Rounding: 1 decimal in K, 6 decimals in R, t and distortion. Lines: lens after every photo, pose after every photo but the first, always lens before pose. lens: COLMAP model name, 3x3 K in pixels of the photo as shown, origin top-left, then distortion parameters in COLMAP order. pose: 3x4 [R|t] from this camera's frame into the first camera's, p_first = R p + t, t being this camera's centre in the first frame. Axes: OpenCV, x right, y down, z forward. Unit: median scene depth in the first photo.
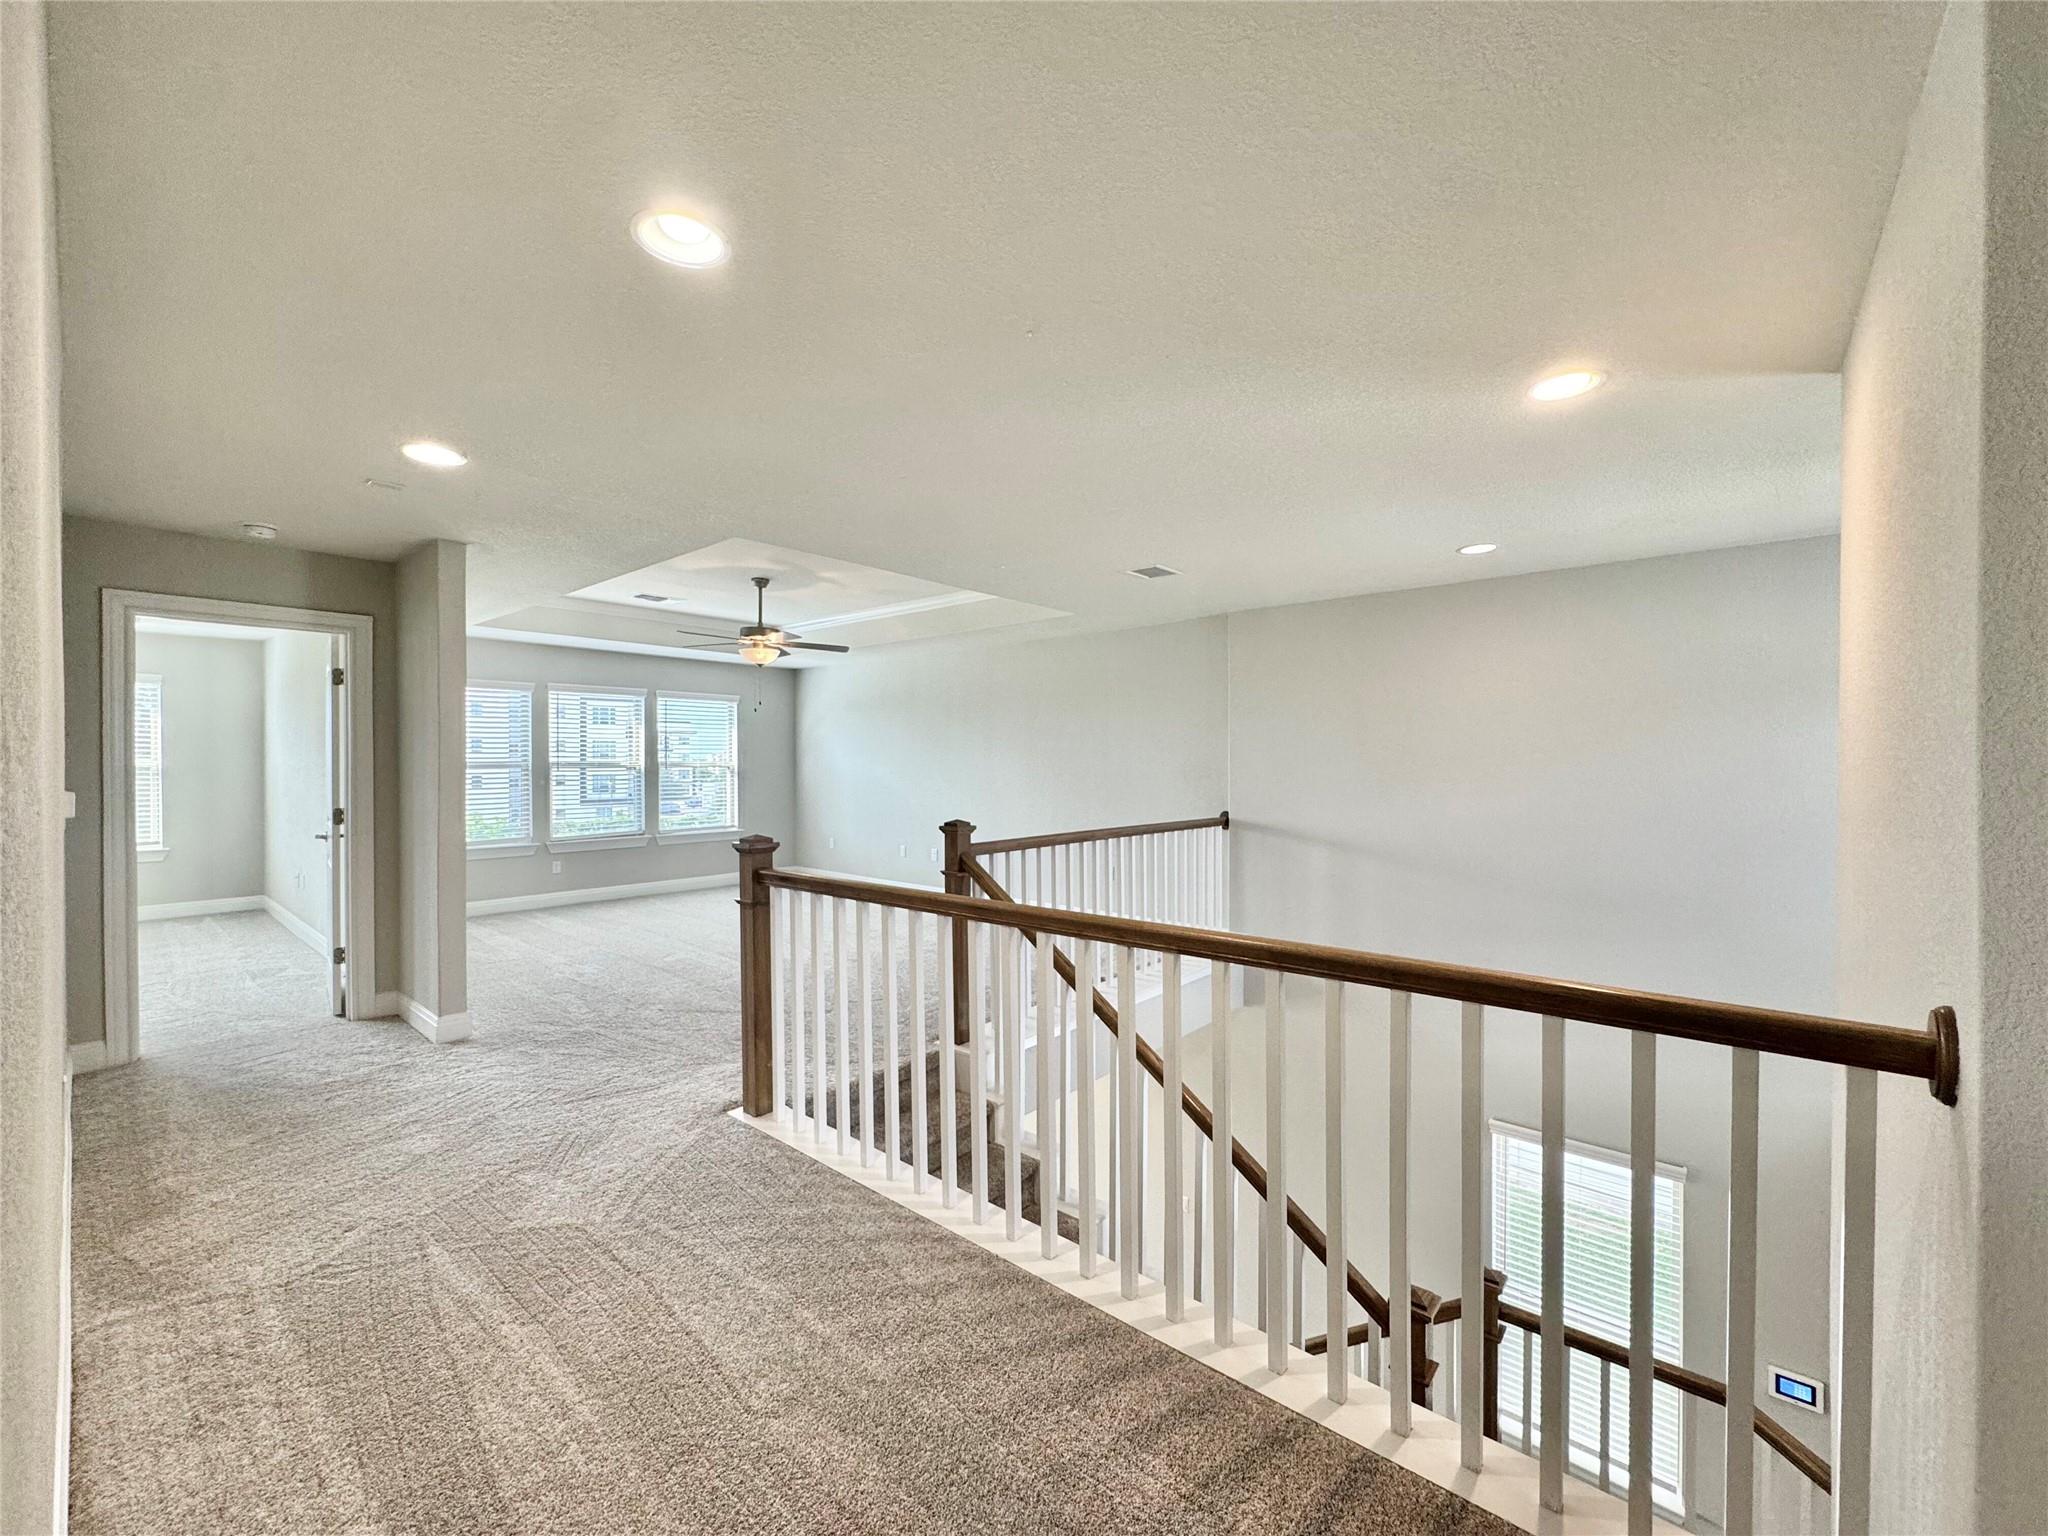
lens RADIAL K [[823.6, 0, 1024.0], [0, 823.6, 768.0], [0, 0, 1]] dist [0.000105, 0.000006]
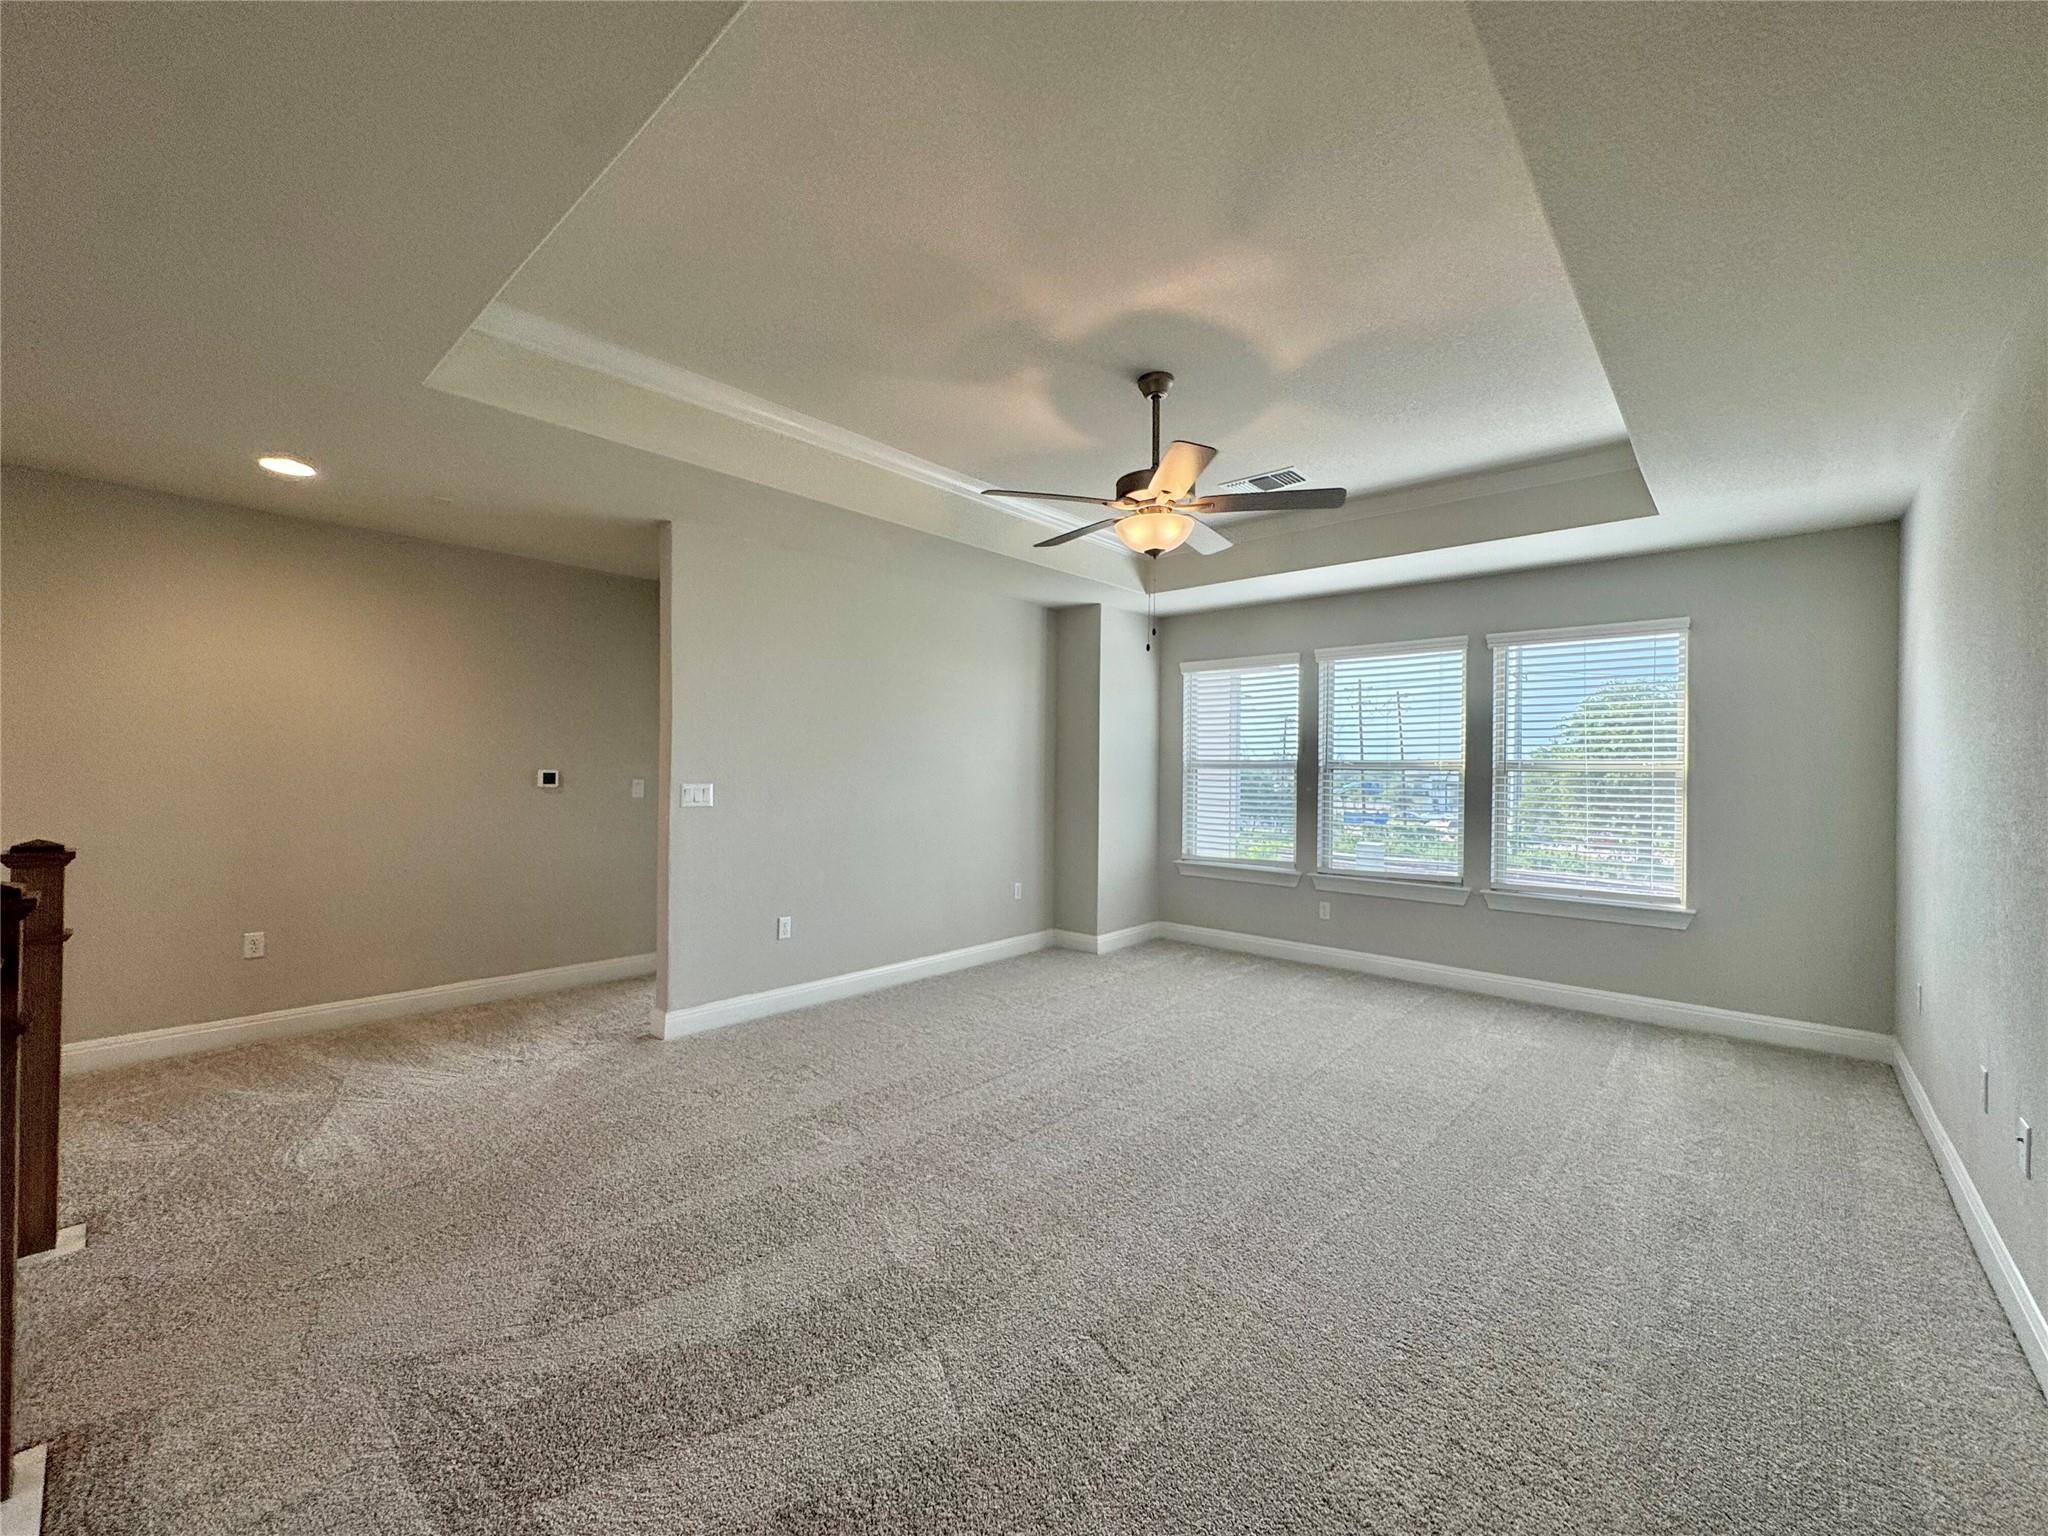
lens RADIAL K [[823.6, 0, 1024.0], [0, 823.6, 768.0], [0, 0, 1]] dist [0.000105, 0.000006]
pose [[-0.012887, -0.005679, -0.999901, 0.243756], [-0.017839, 0.999826, -0.005449, 0.011923], [0.999758, 0.017767, -0.012986, 1.292039]]
